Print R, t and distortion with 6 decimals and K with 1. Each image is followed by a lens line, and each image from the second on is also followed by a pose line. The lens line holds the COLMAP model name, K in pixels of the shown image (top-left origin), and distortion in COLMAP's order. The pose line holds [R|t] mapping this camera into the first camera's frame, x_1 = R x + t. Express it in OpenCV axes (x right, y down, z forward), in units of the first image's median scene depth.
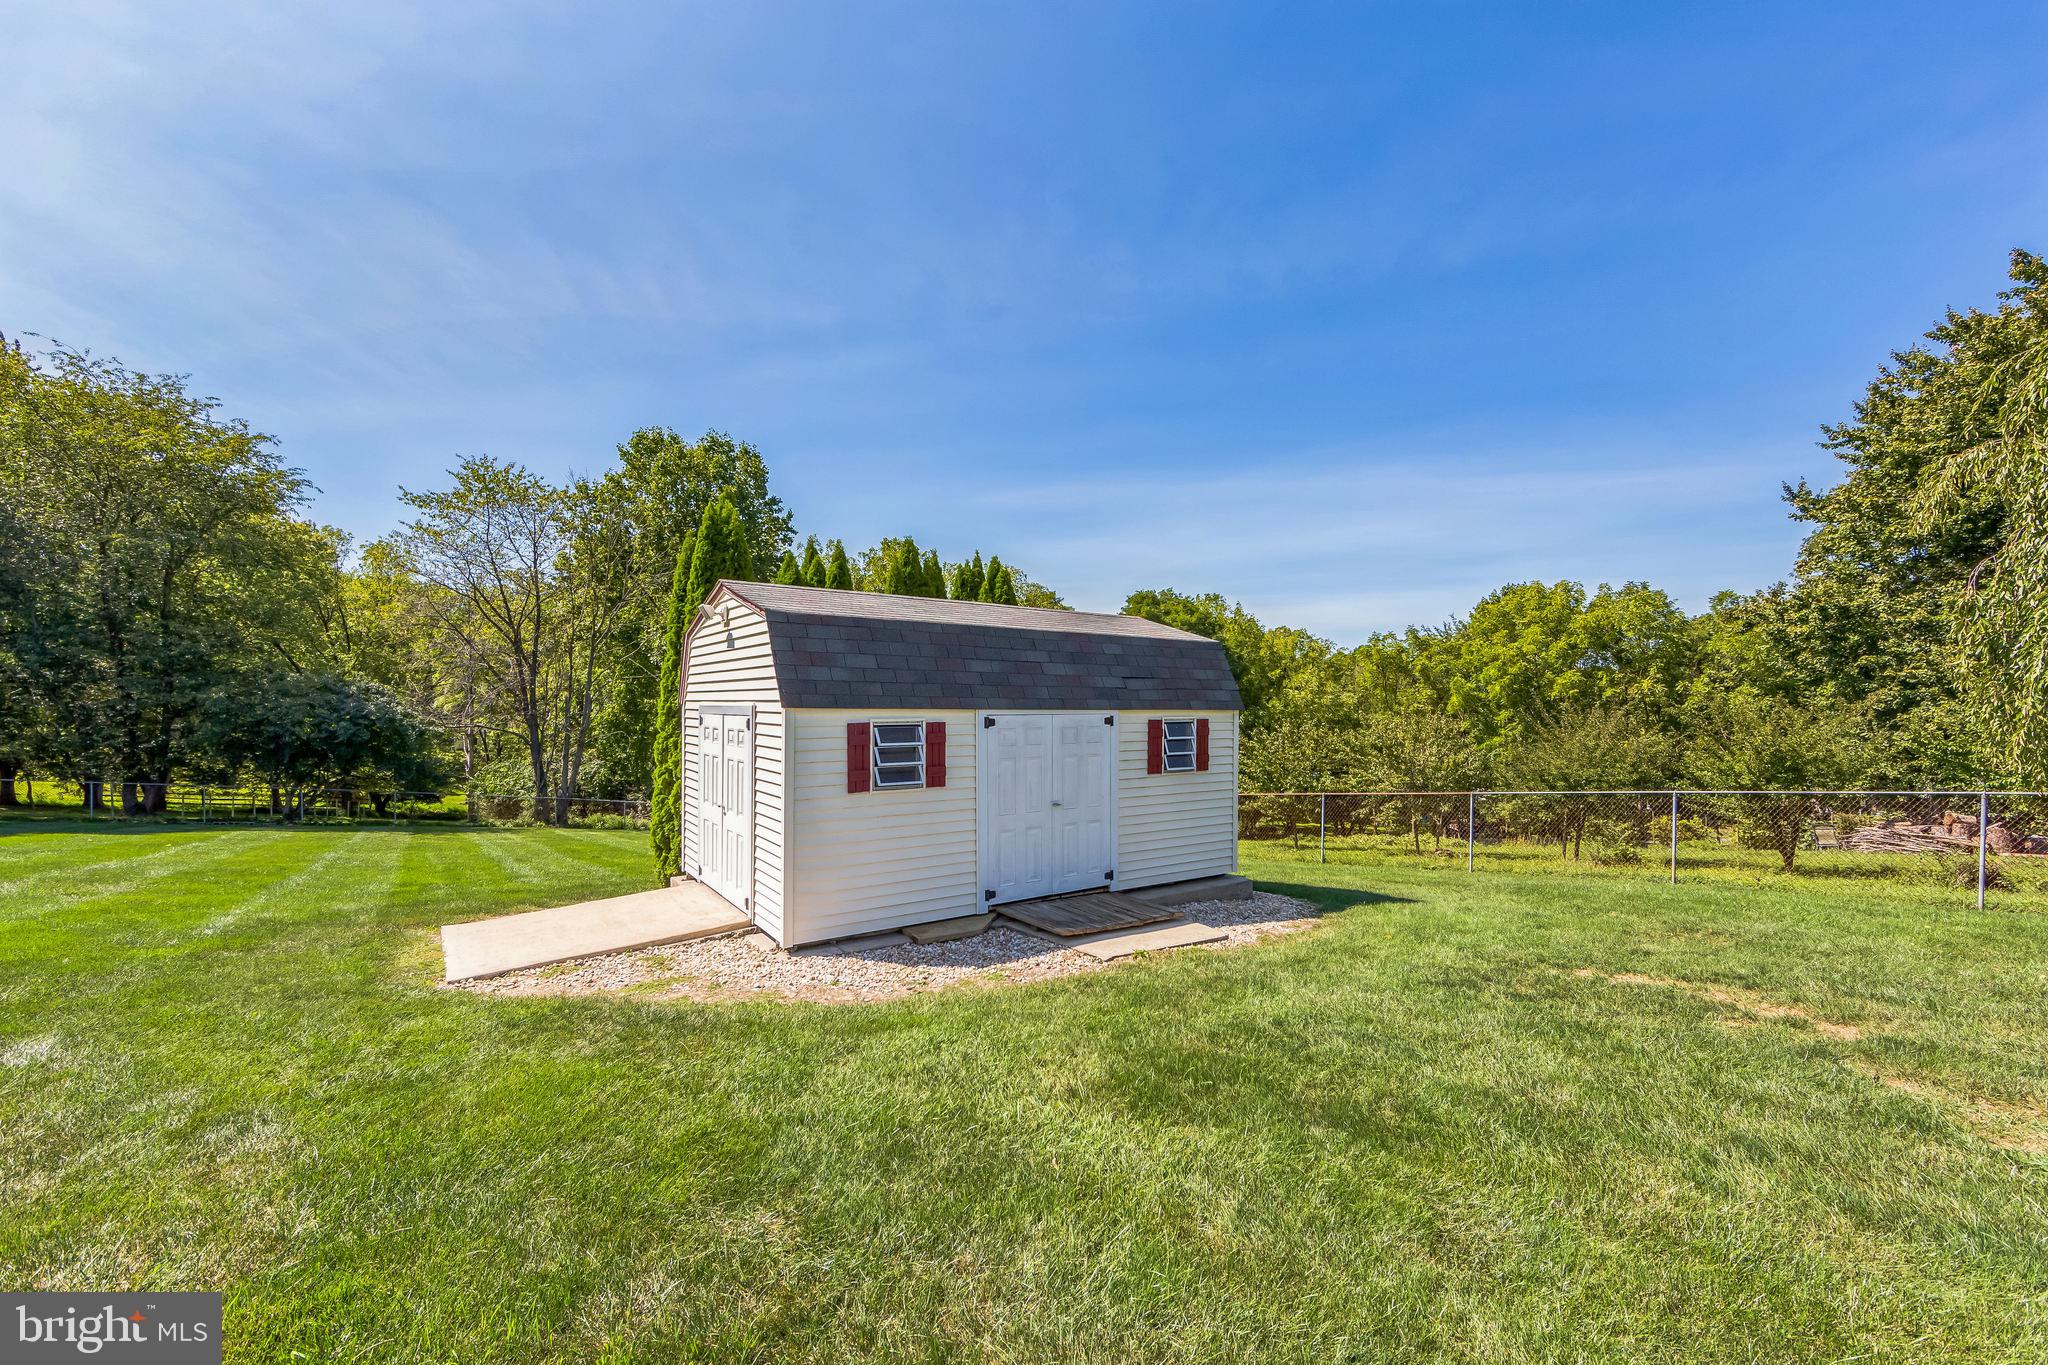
lens RADIAL K [[800.0, 0, 1024.0], [0, 800.0, 682.5], [0, 0, 1]] dist [-0.001186, -0.000186]
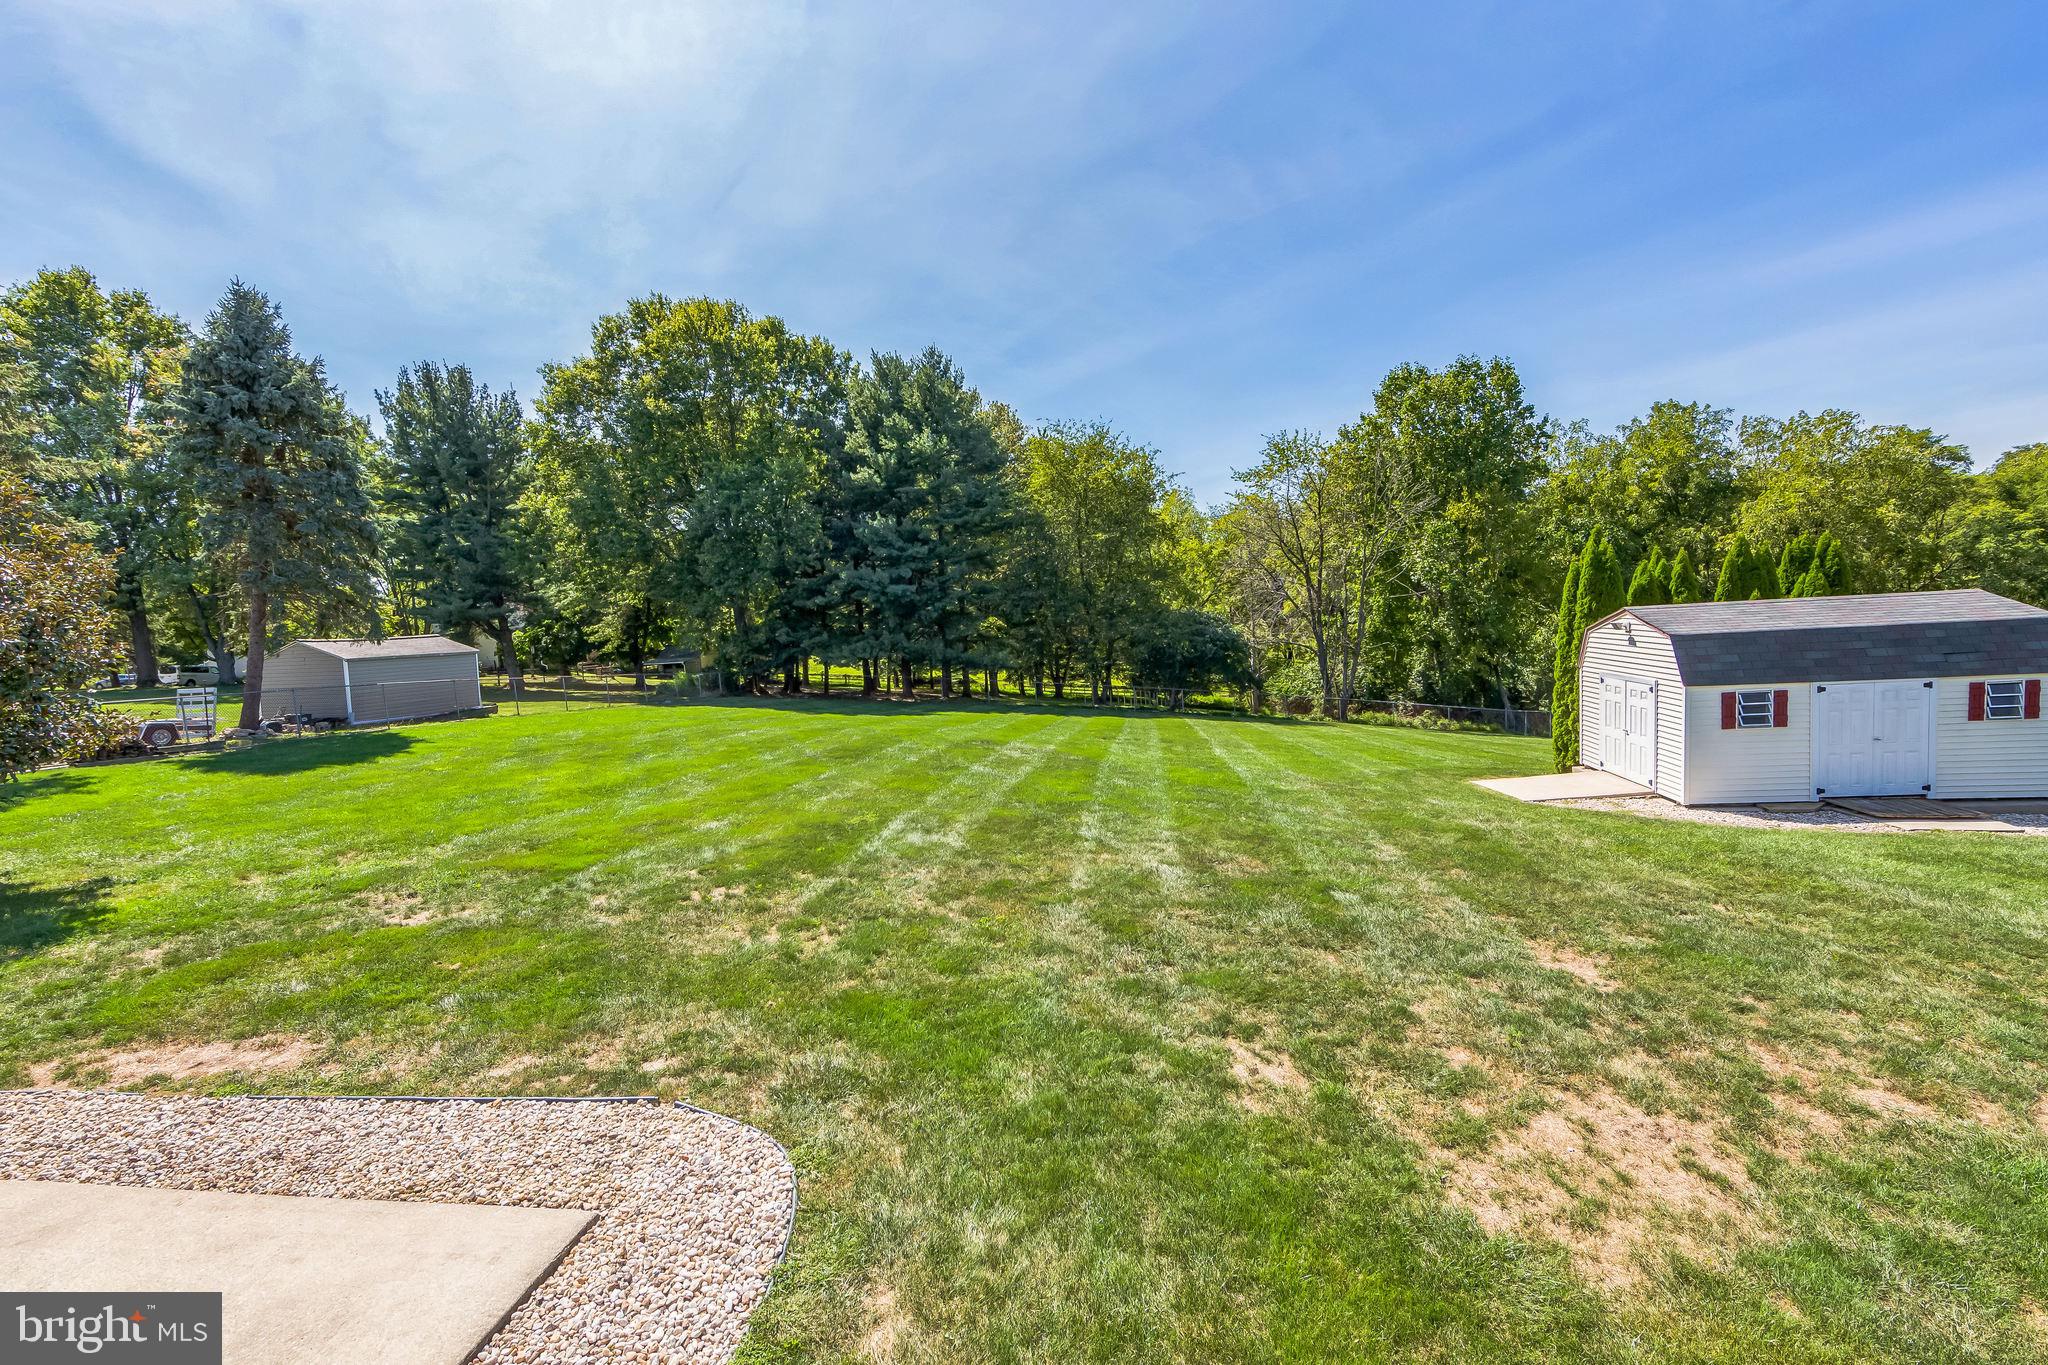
lens RADIAL K [[875.9, 0, 1024.0], [0, 875.9, 682.5], [0, 0, 1]] dist [-0.010143, -0.000120]
pose [[0.713912, 0.011057, -0.700148, 0.032549], [0.083958, 0.991311, 0.101264, -0.249183], [0.695184, -0.131077, 0.706780, -1.243217]]
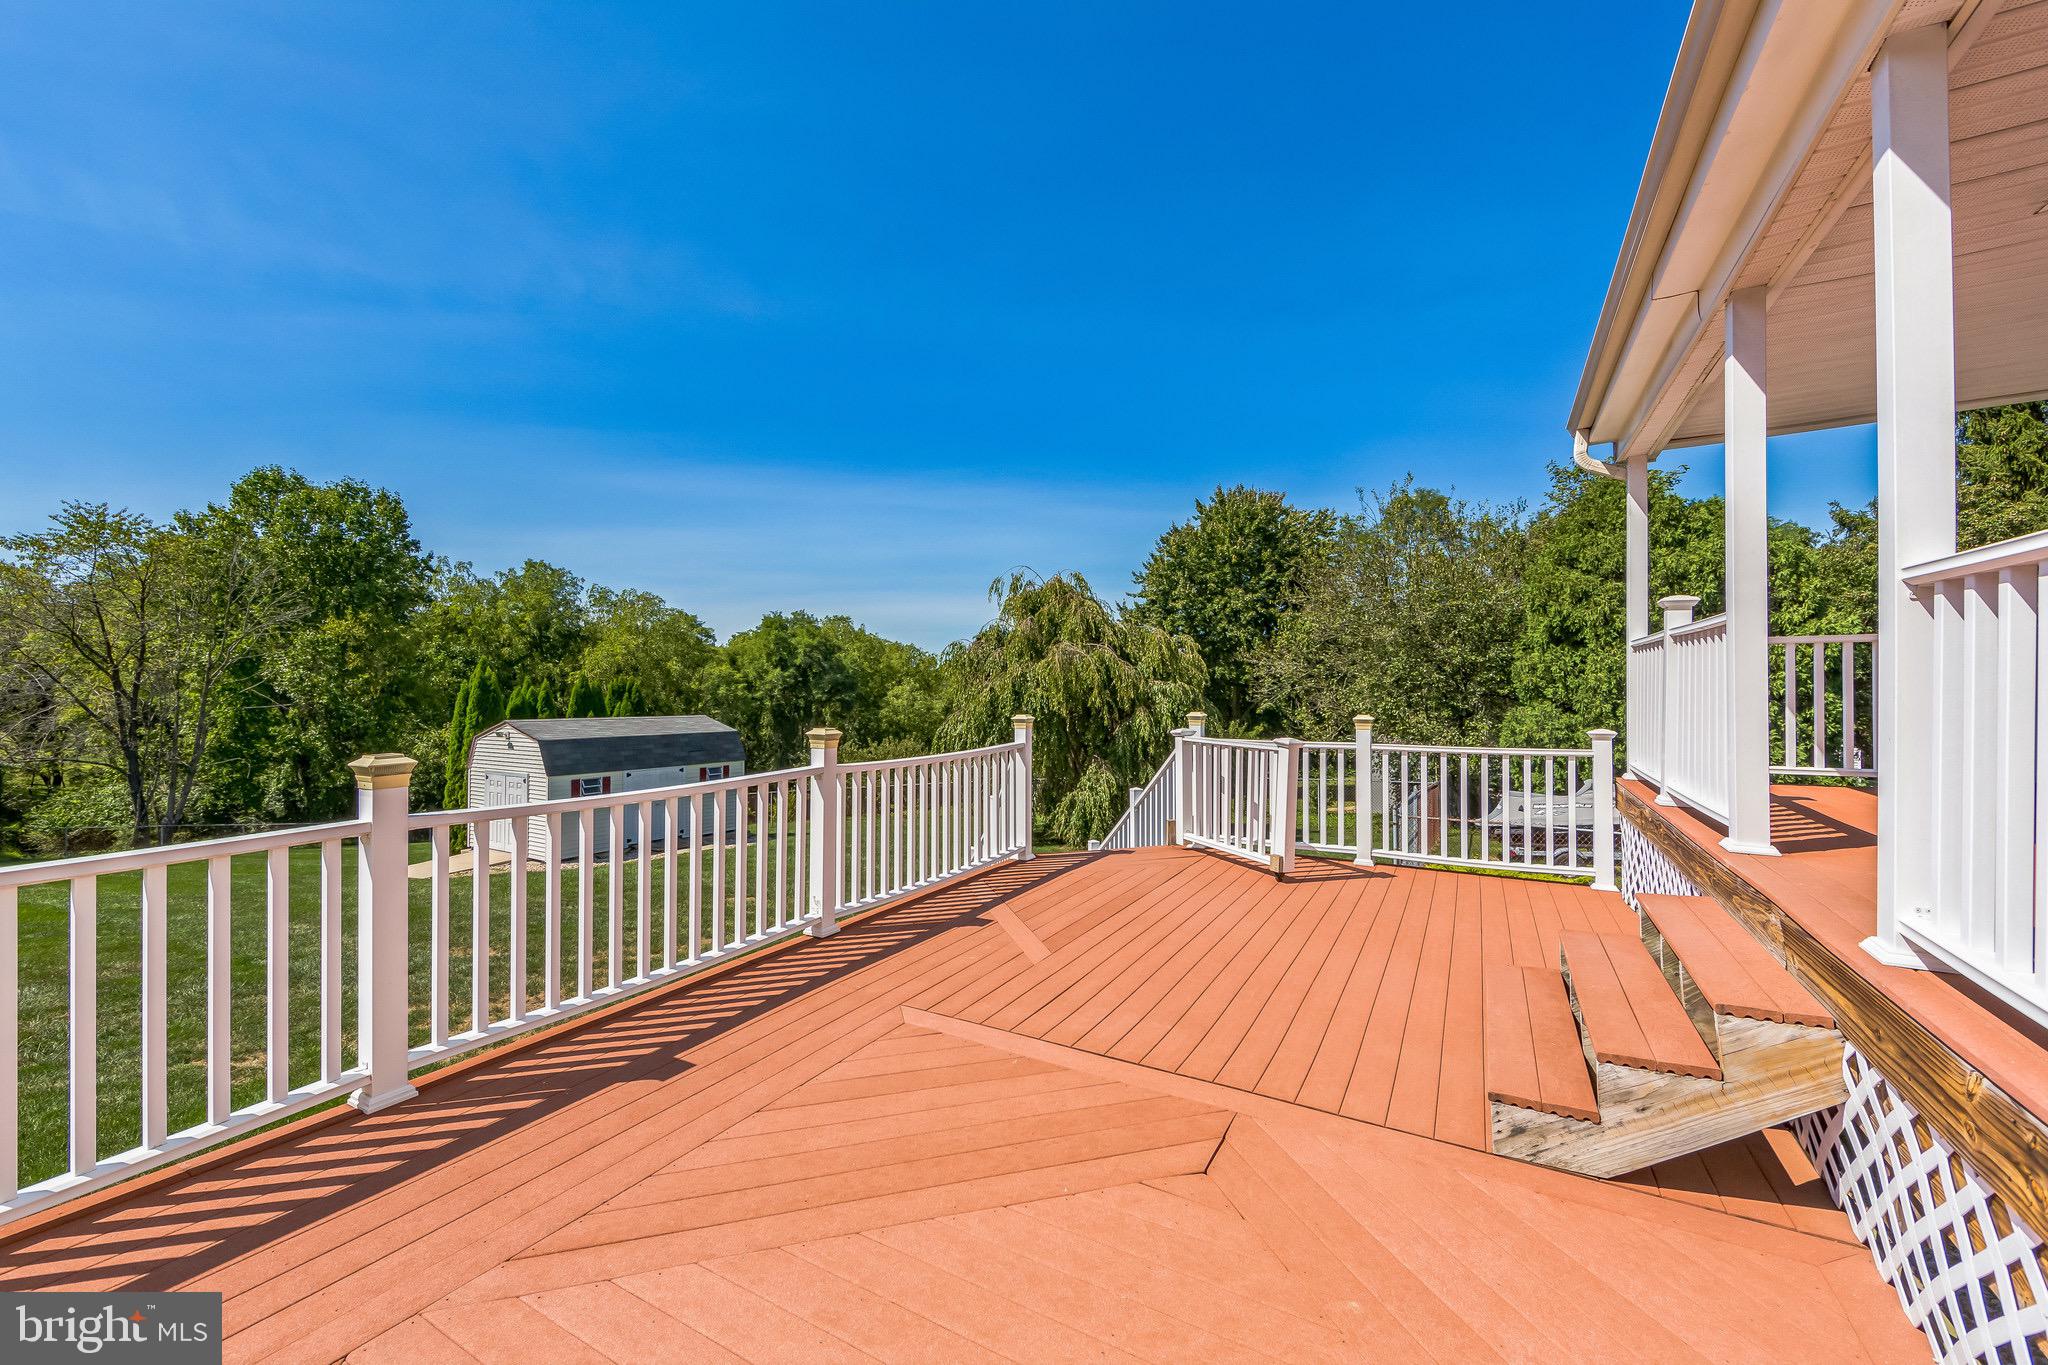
lens RADIAL K [[800.0, 0, 1024.0], [0, 800.0, 682.5], [0, 0, 1]] dist [-0.001186, -0.000186]
pose [[0.916564, -0.002976, 0.399876, 0.085688], [-0.002842, 0.999899, 0.013957, -0.255699], [-0.399877, -0.013929, 0.916463, -1.675074]]
